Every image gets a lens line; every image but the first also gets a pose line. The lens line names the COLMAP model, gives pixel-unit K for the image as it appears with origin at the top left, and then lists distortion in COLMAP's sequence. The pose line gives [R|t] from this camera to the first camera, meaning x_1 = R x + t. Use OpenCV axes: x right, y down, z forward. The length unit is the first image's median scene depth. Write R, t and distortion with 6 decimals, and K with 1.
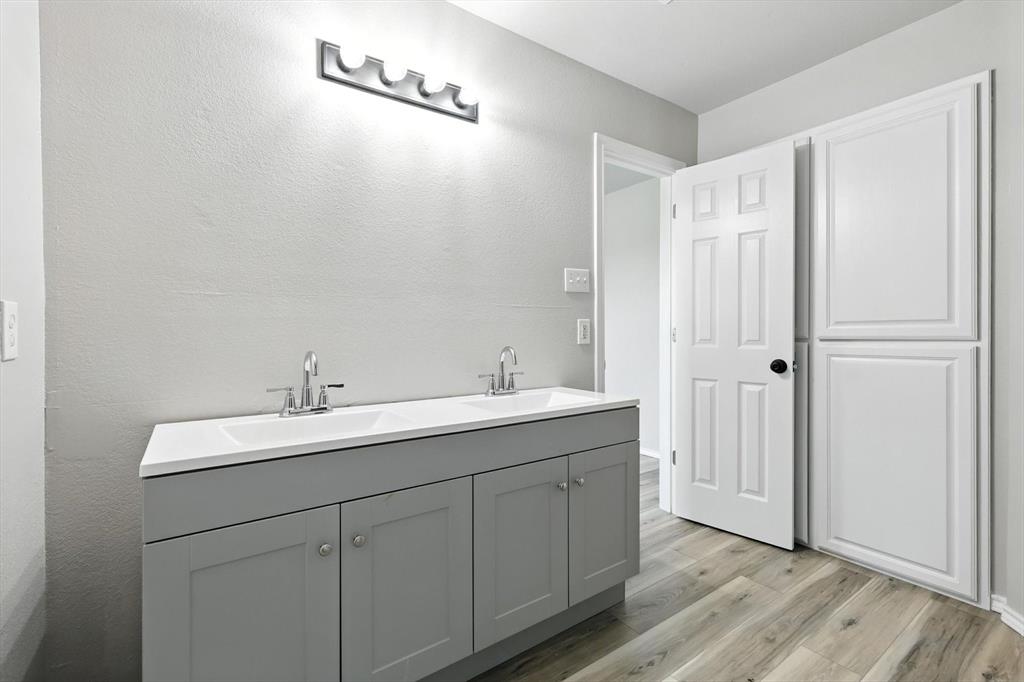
lens RADIAL K [[452.7, 0, 522.9], [0, 452.7, 332.6], [0, 0, 1]] dist [0.000966, 0.000251]
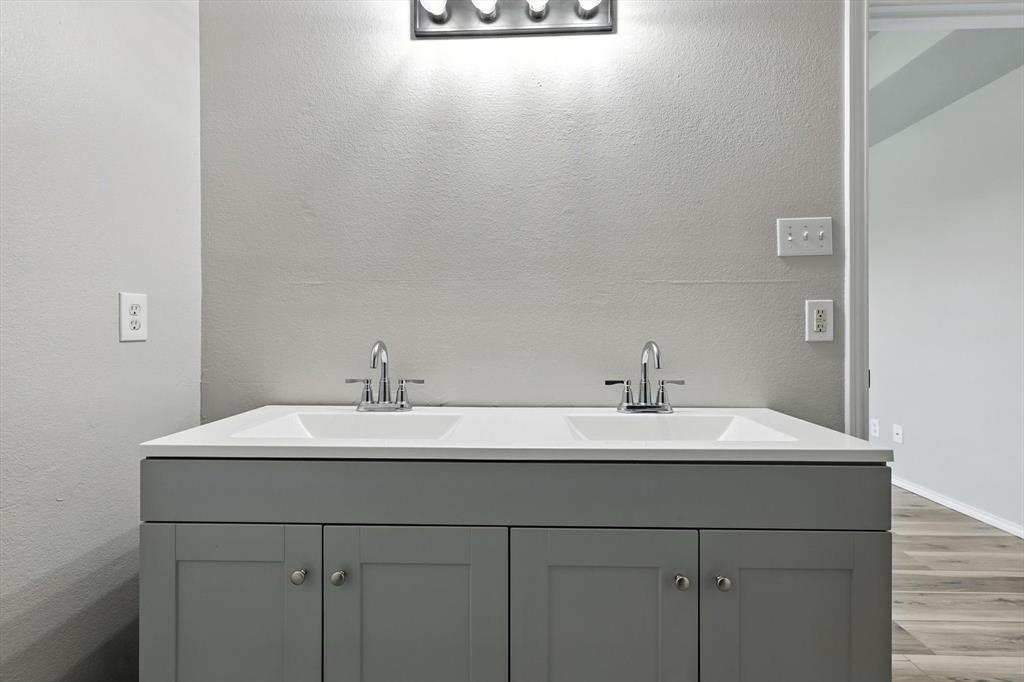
lens RADIAL K [[452.7, 0, 522.9], [0, 452.7, 332.6], [0, 0, 1]] dist [0.000966, 0.000251]
pose [[0.794001, 0.003340, -0.607907, 0.245778], [-0.002817, 0.999994, 0.001816, 0.018116], [0.607910, 0.000270, 0.794006, 0.370784]]
